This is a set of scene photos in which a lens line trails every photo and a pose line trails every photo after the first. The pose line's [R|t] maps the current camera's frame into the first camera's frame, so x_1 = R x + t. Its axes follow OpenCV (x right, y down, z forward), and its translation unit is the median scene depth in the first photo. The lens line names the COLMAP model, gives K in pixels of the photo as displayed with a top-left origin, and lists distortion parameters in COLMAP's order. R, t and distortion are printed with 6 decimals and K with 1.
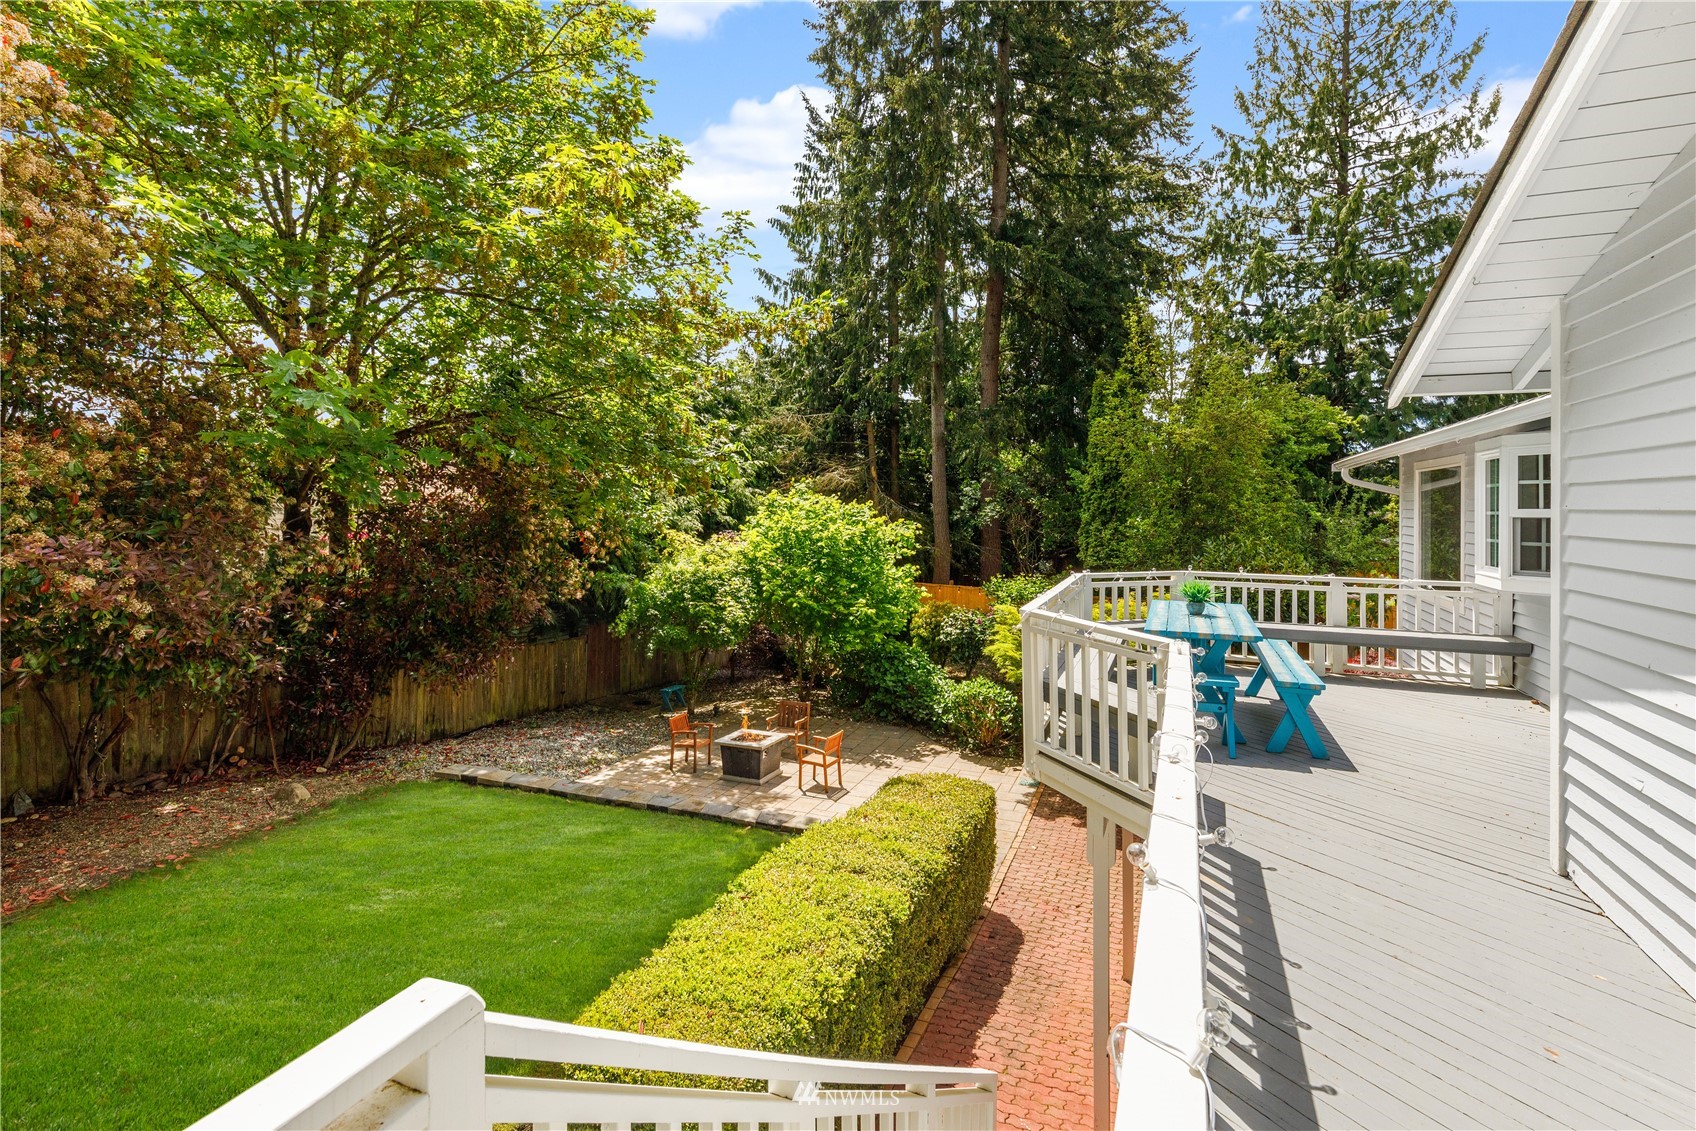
lens RADIAL K [[786.4, 0, 865.3], [0, 786.4, 497.5], [0, 0, 1]] dist [0.013444, -0.000777]
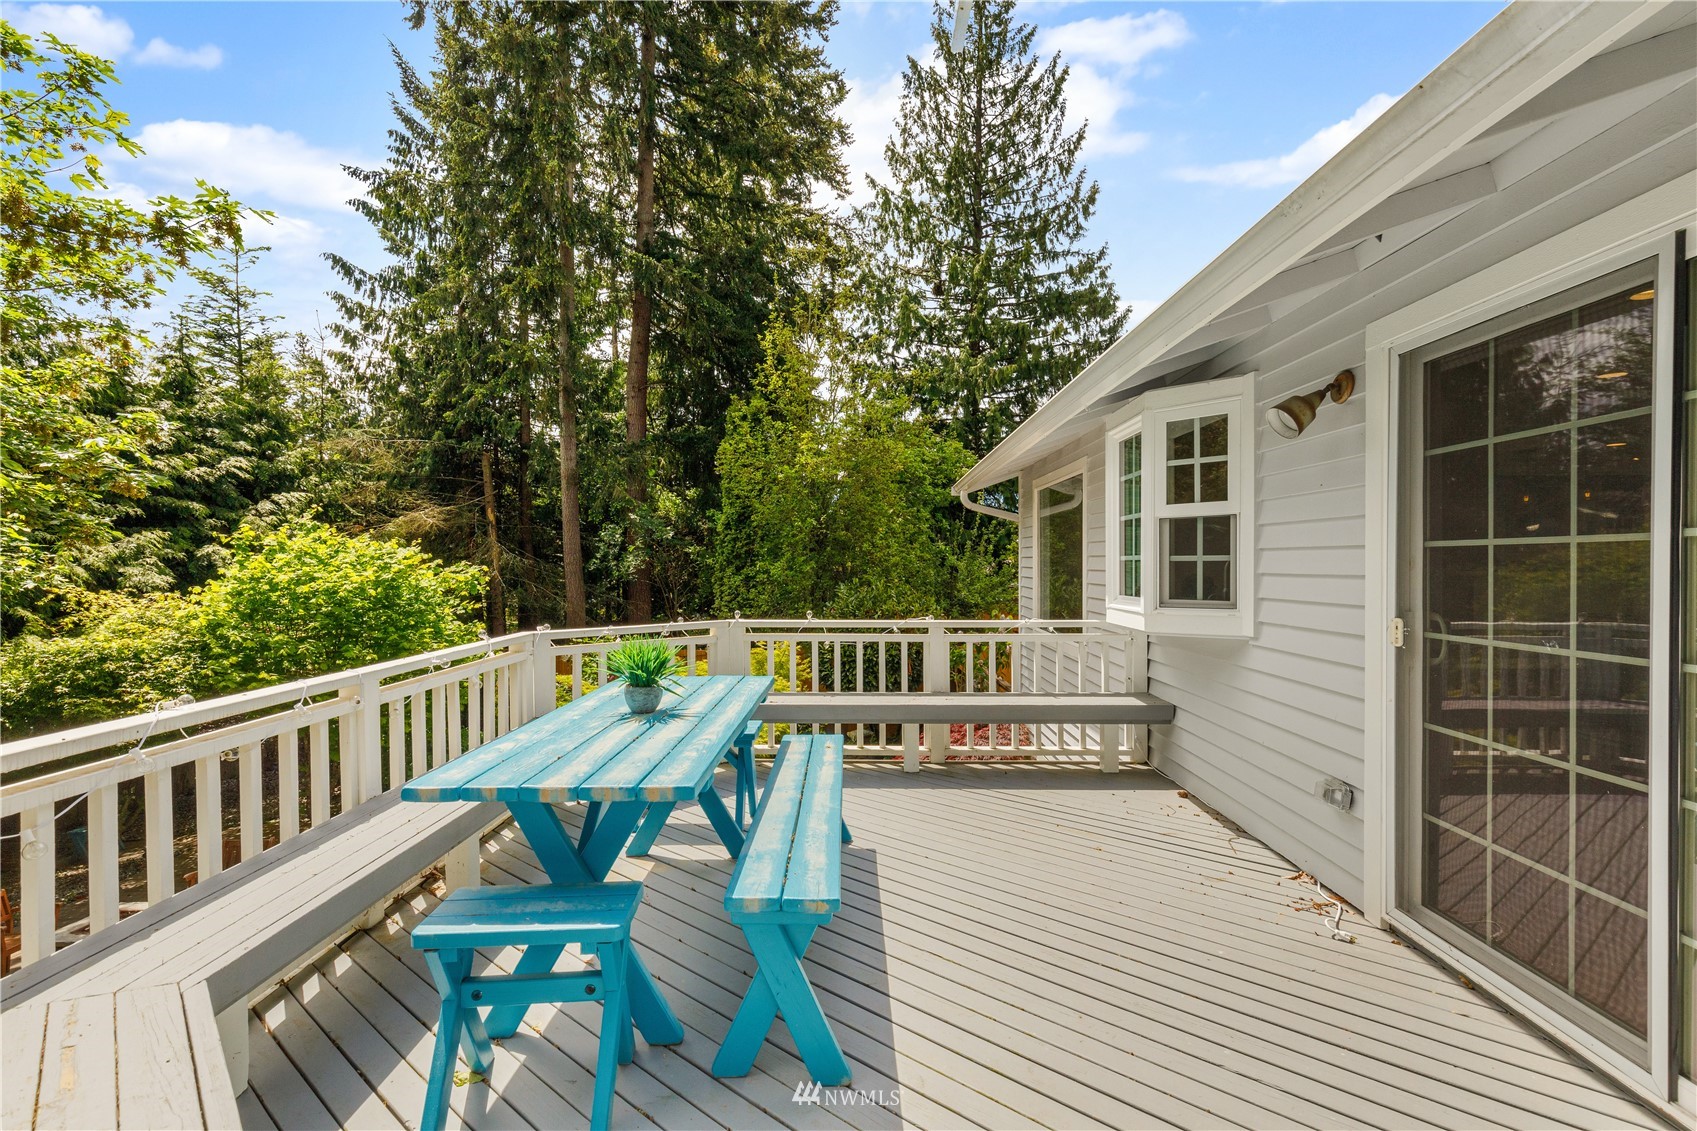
lens RADIAL K [[786.8, 0, 852.1], [0, 786.8, 567.1], [0, 0, 1]] dist [0.013444, -0.000777]
pose [[0.928616, -0.012551, 0.370830, 0.092918], [0.005568, 0.999787, 0.019896, 0.013733], [-0.371000, -0.016411, 0.928488, 0.133887]]
